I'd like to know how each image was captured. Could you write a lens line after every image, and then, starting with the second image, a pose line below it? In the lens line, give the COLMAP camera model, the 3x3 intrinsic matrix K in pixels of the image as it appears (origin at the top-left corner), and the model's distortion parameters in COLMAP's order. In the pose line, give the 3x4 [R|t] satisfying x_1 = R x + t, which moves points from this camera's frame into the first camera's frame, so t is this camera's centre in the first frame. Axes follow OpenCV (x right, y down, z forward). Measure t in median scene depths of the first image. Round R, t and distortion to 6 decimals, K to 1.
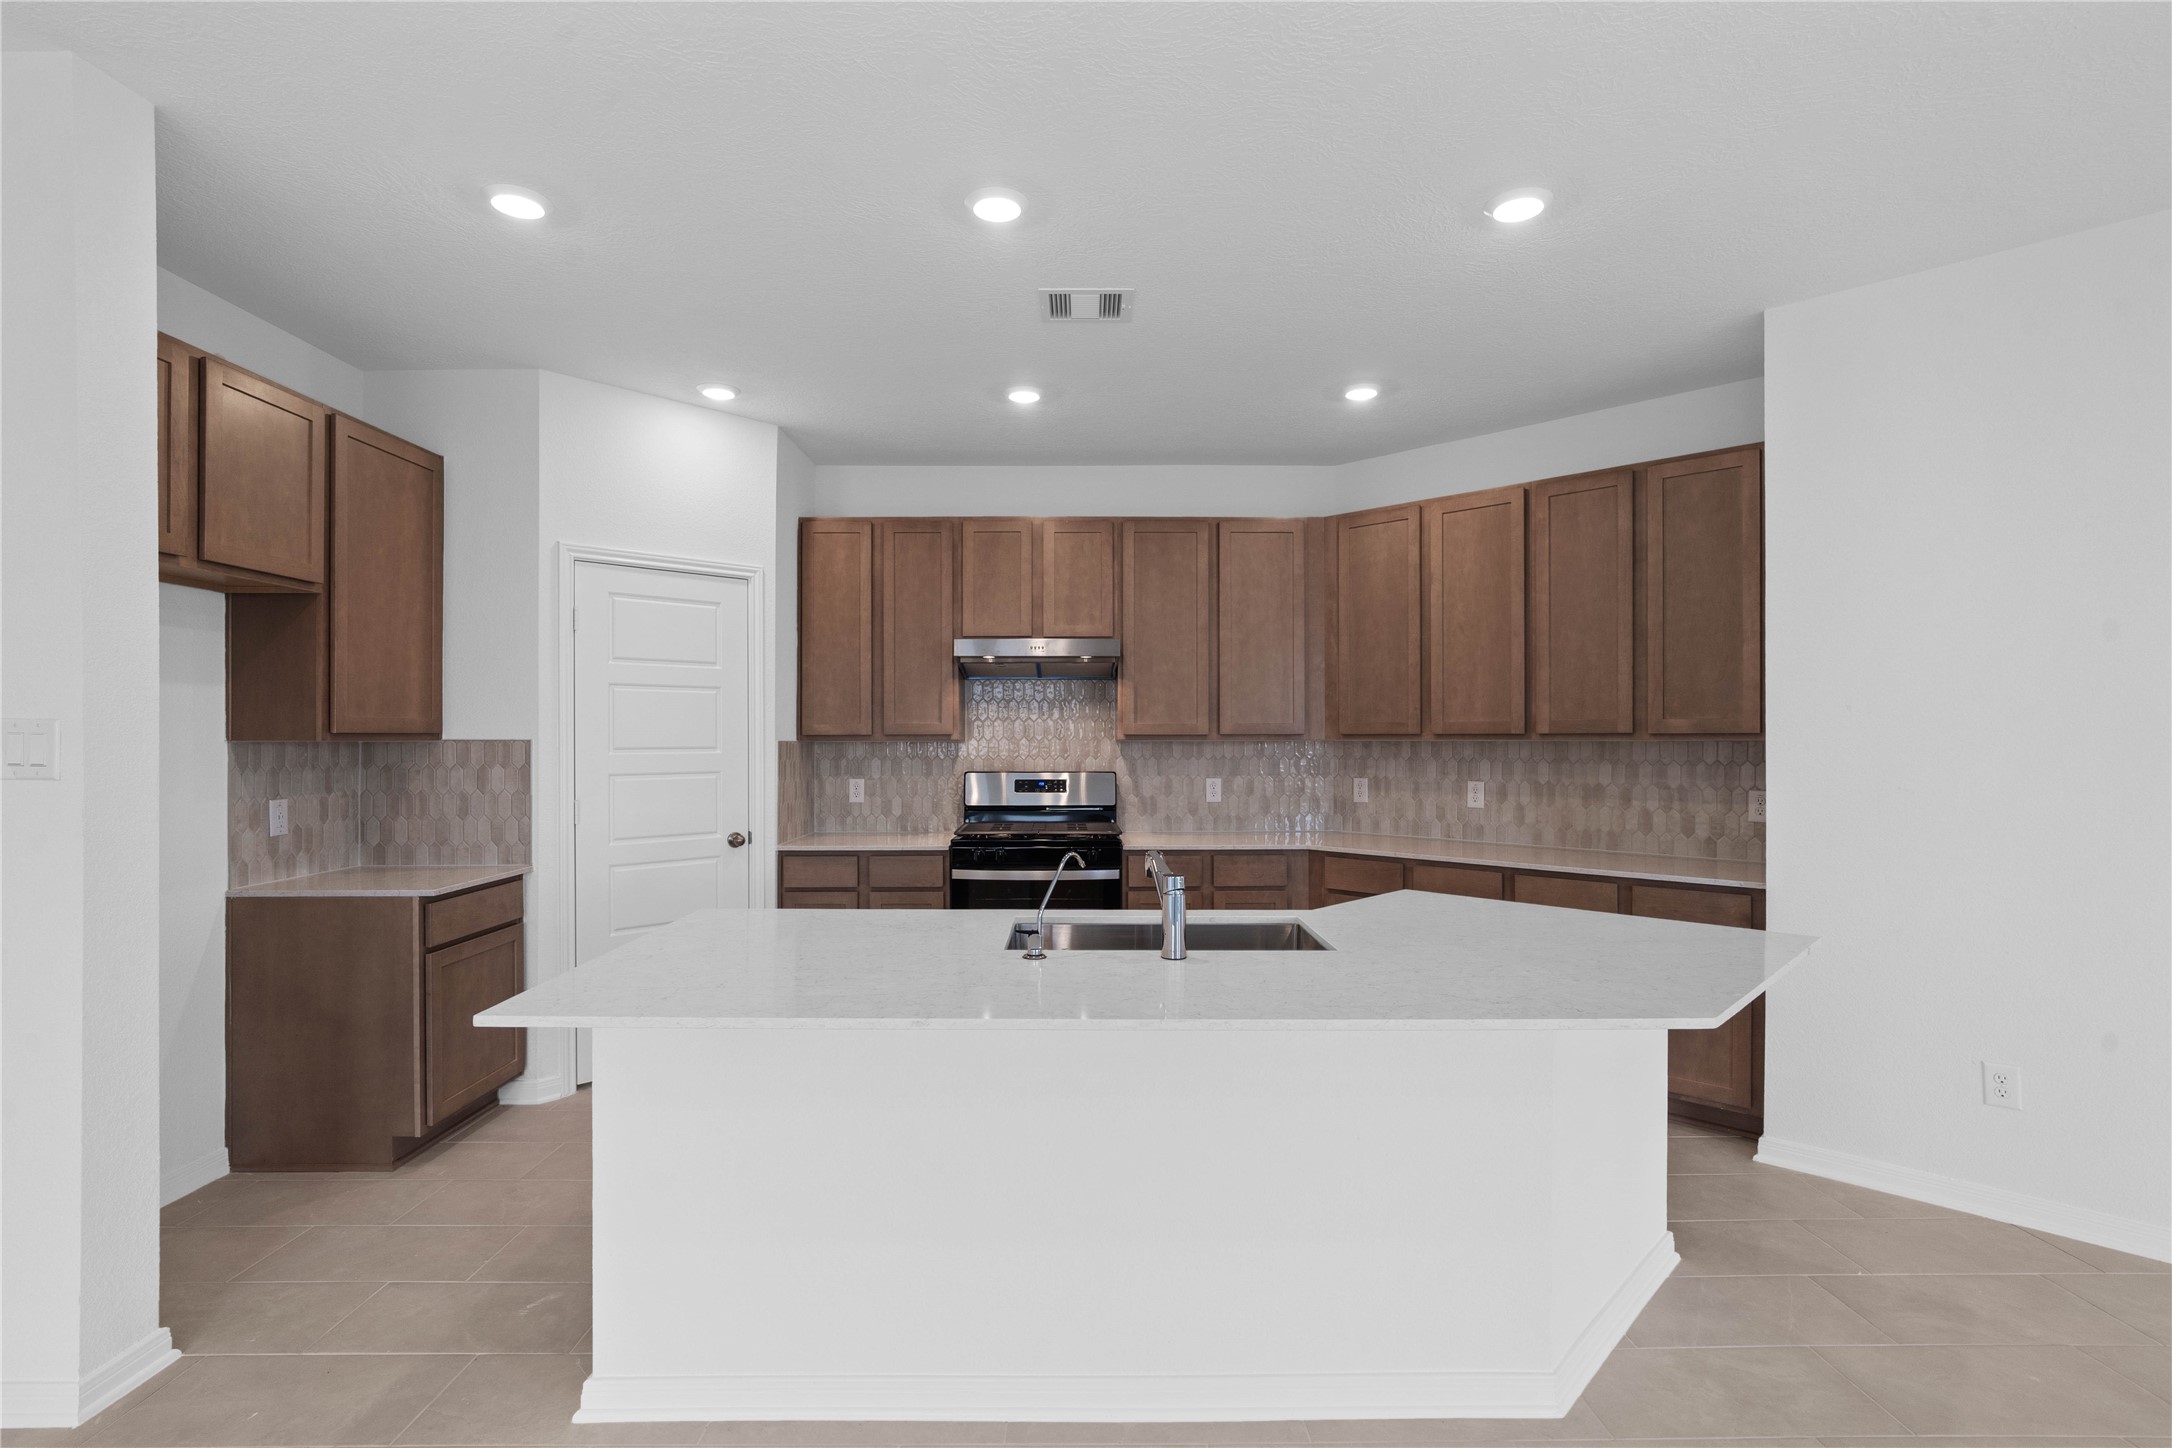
lens RADIAL K [[1028.5, 0, 1081.3], [0, 1028.5, 732.0], [0, 0, 1]] dist [-0.012947, 0.000507]
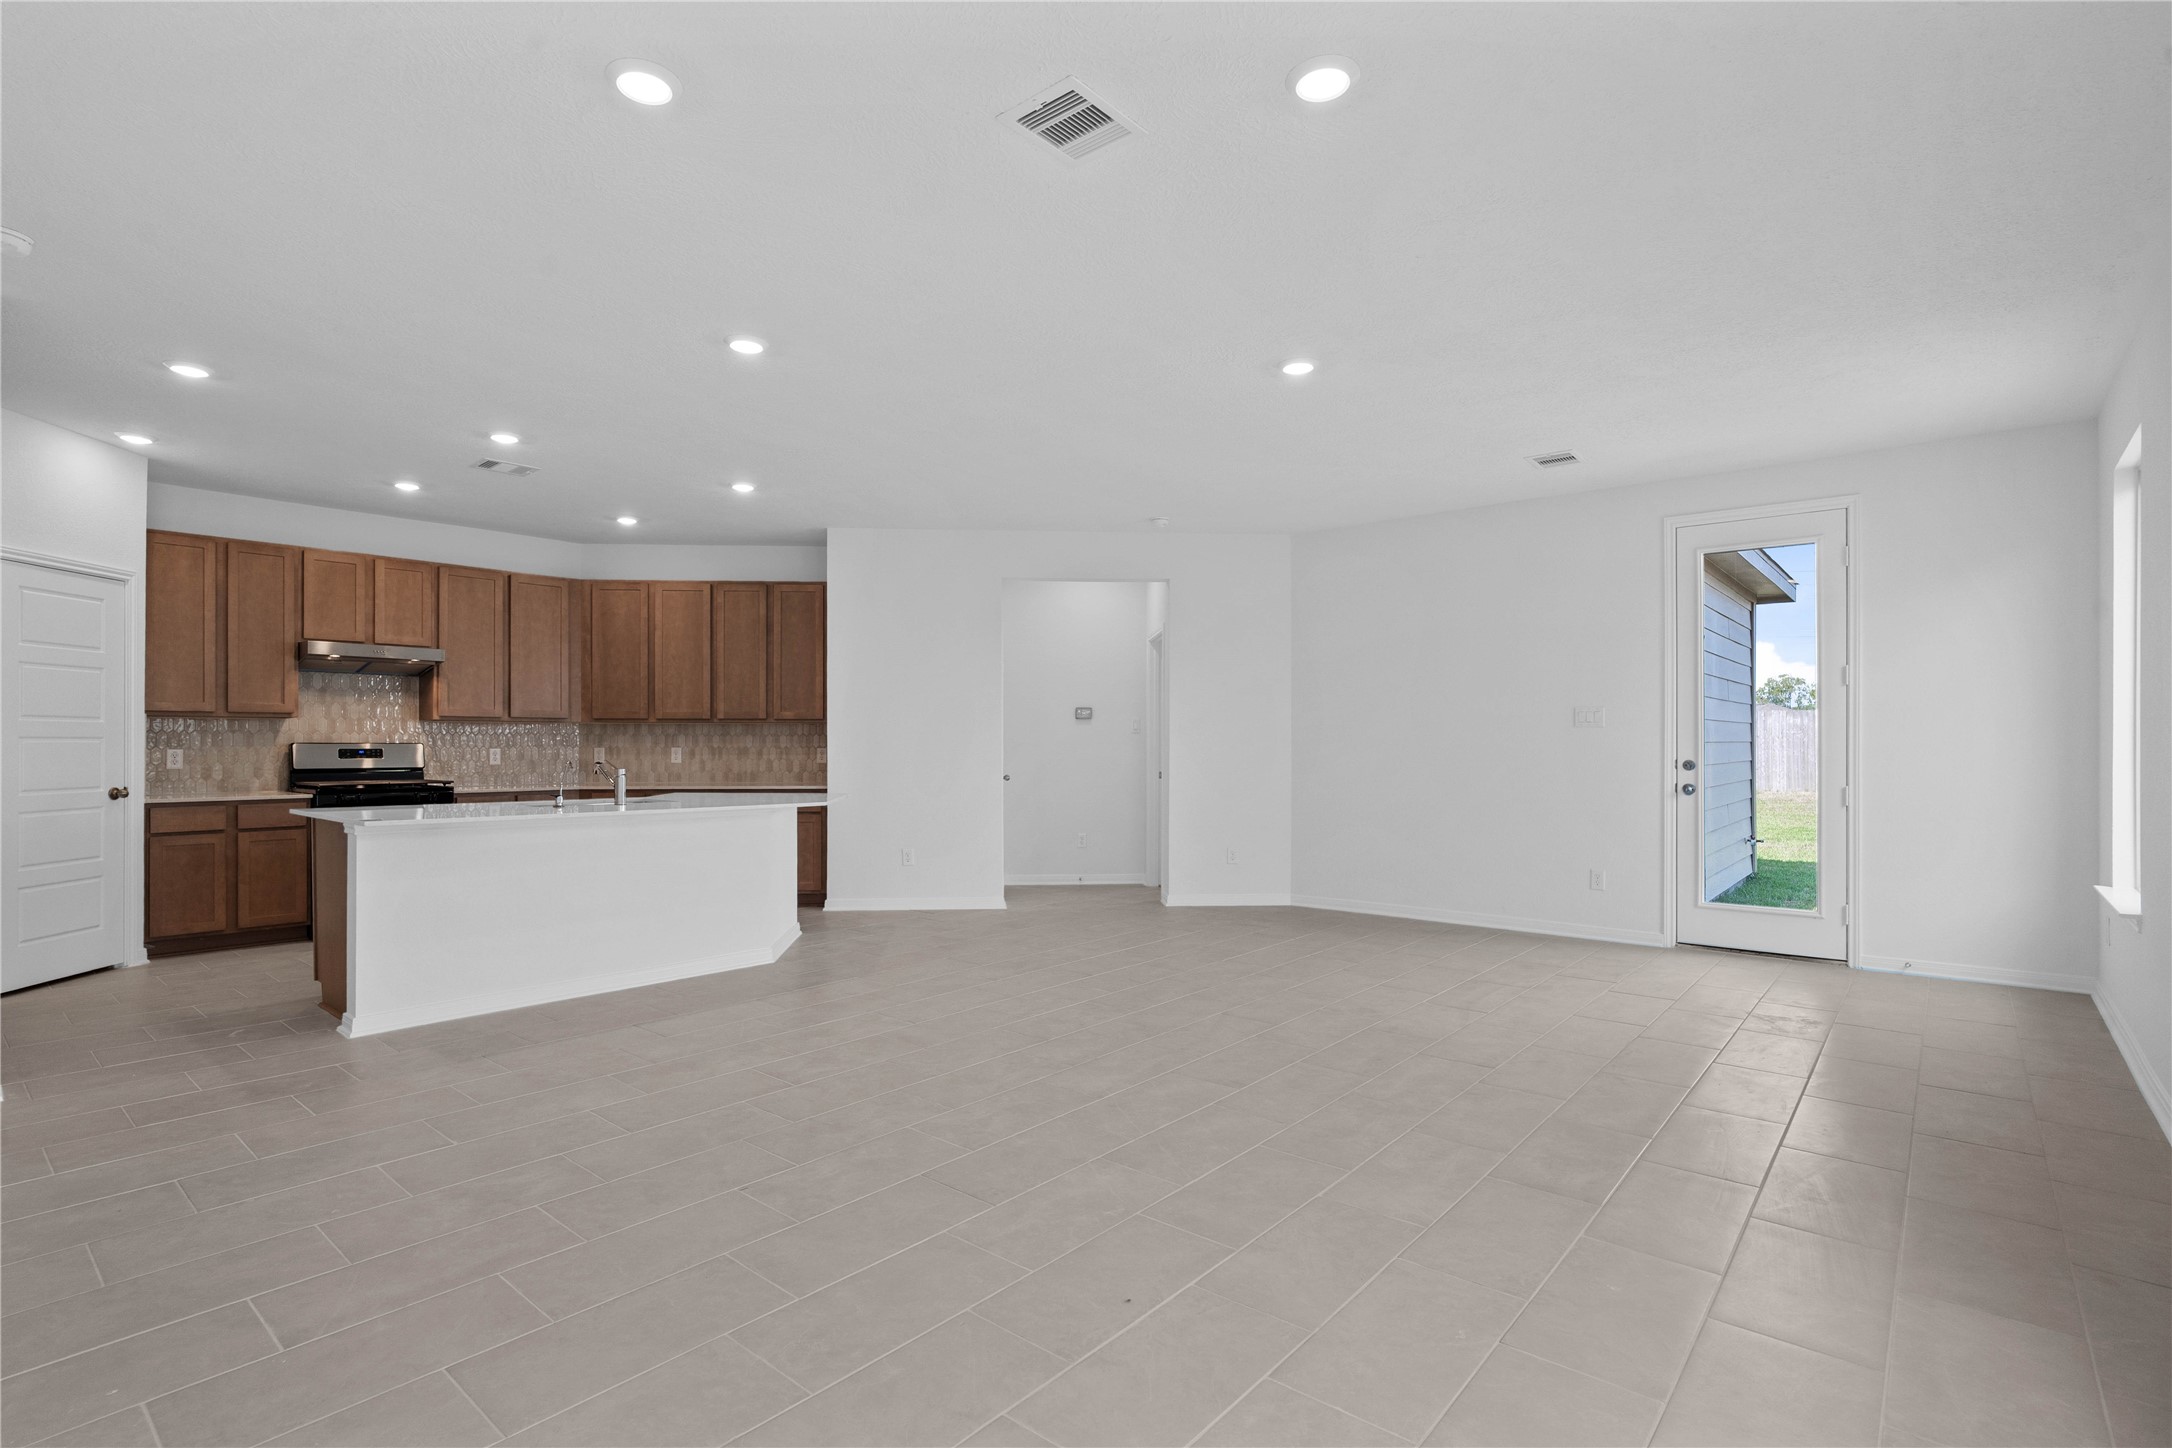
lens RADIAL K [[1036.5, 0, 1070.4], [0, 1036.5, 739.2], [0, 0, 1]] dist [-0.010494, 0.000018]
pose [[0.659017, 0.005110, 0.752111, -0.503549], [-0.004665, 0.999985, -0.002706, 0.037945], [-0.752114, -0.001725, 0.659031, -0.658201]]
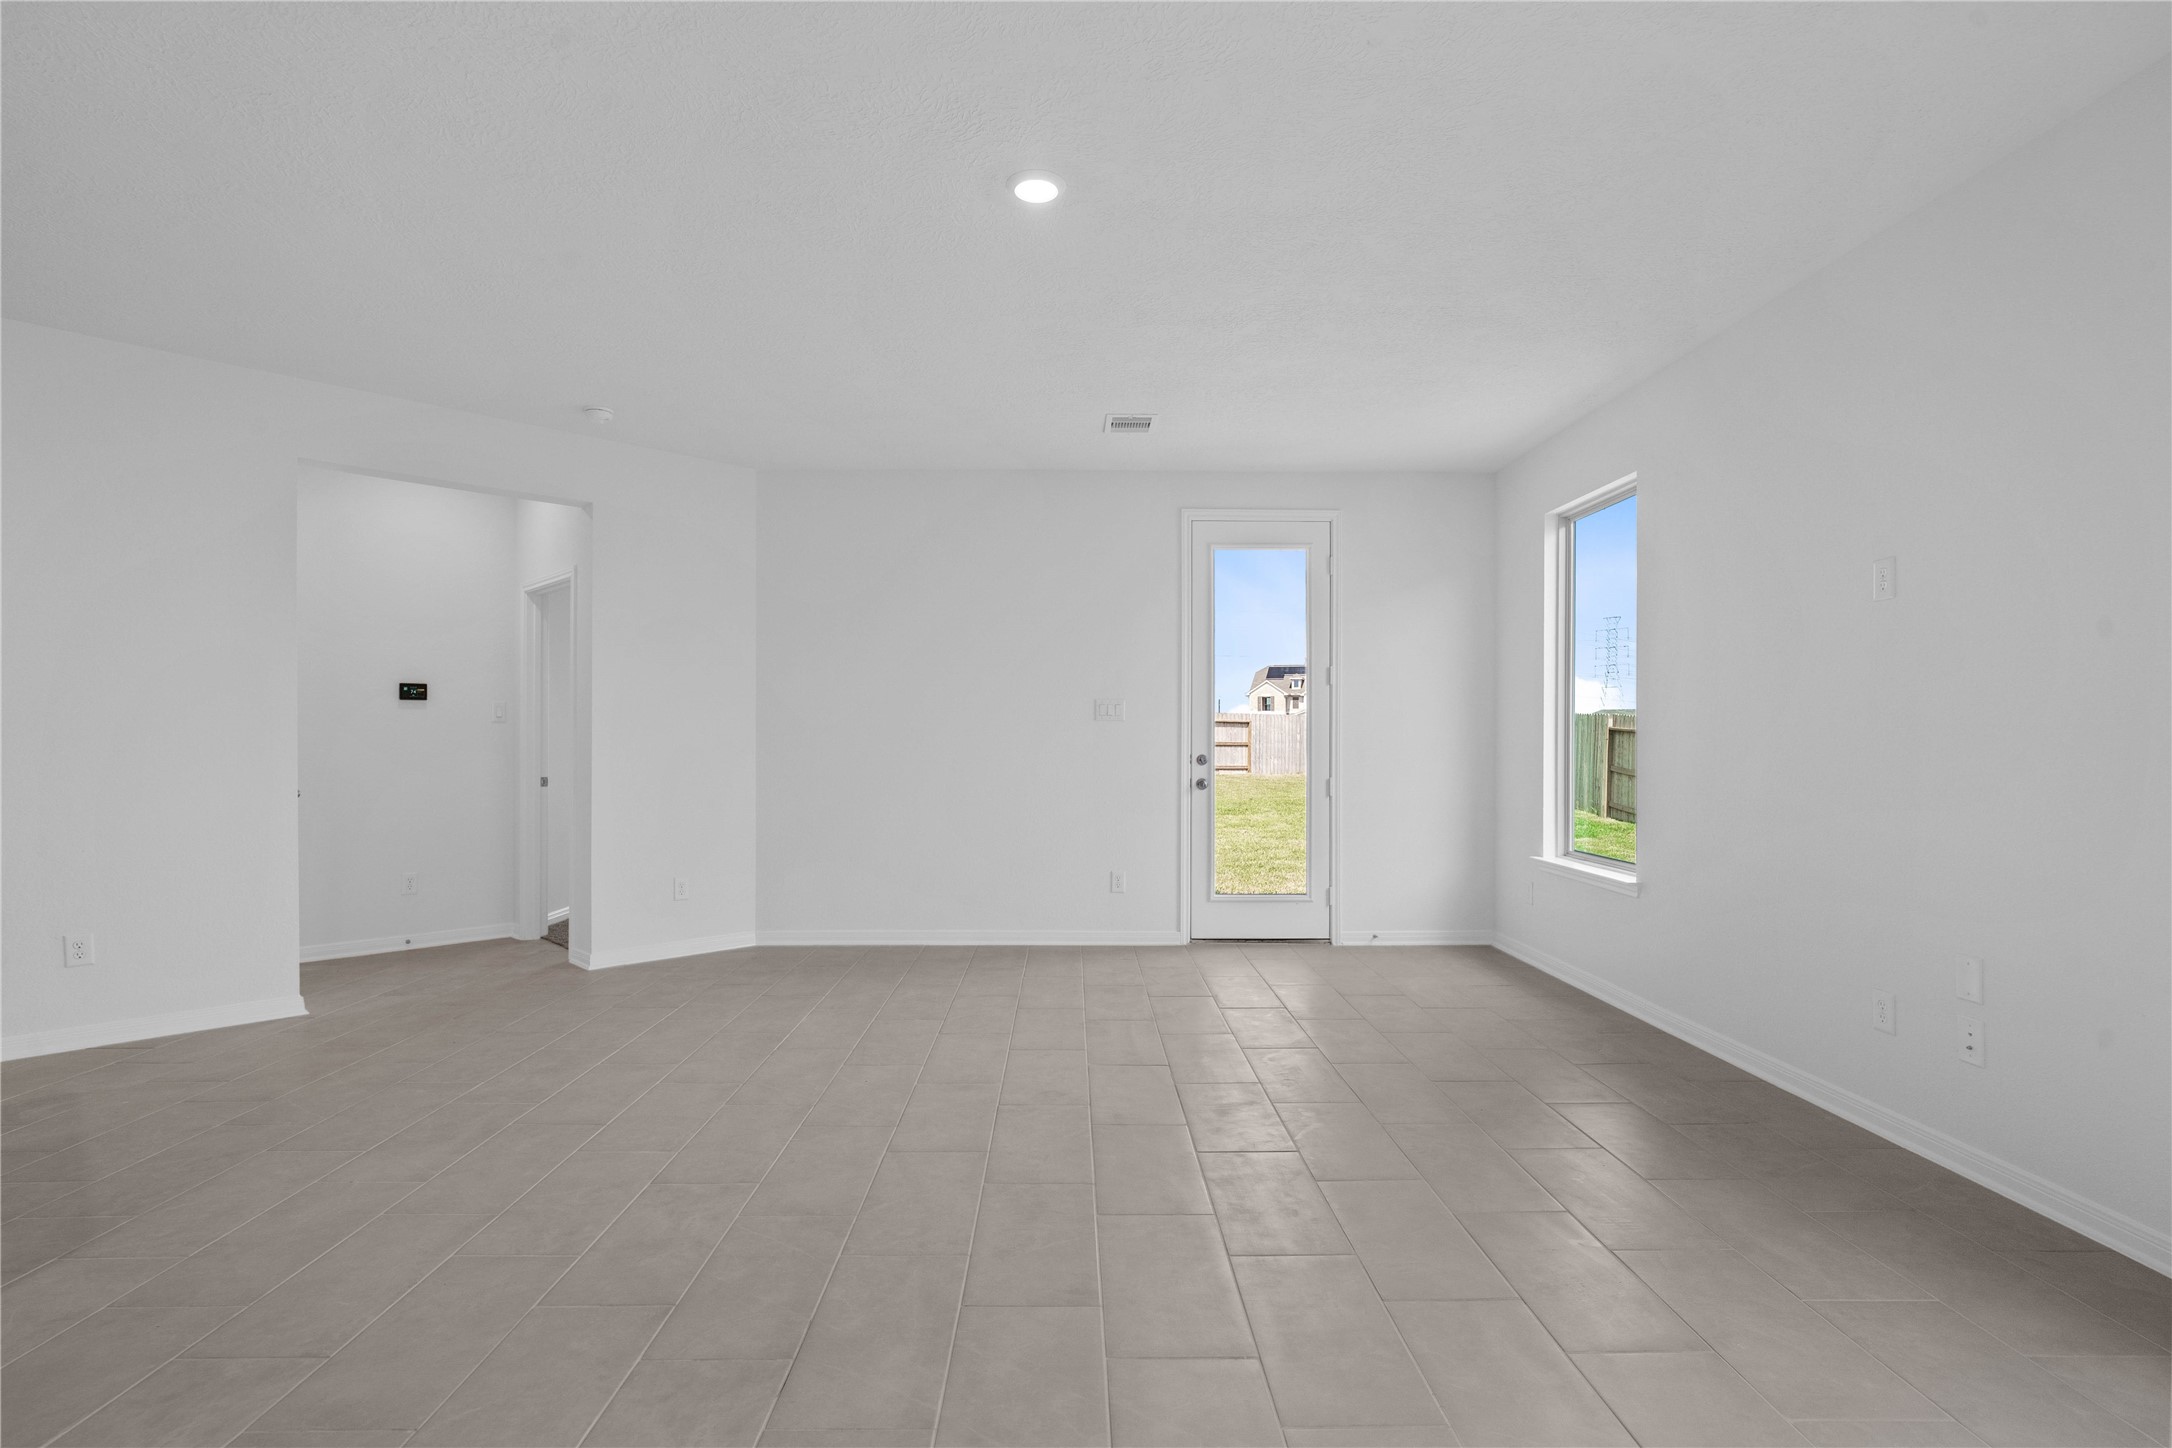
lens RADIAL K [[1028.5, 0, 1081.3], [0, 1028.5, 732.0], [0, 0, 1]] dist [-0.012947, 0.000507]
pose [[-0.002062, 0.007504, 0.999970, -0.295917], [-0.007098, 0.999947, -0.007519, 0.038995], [-0.999973, -0.007113, -0.002009, -0.214975]]
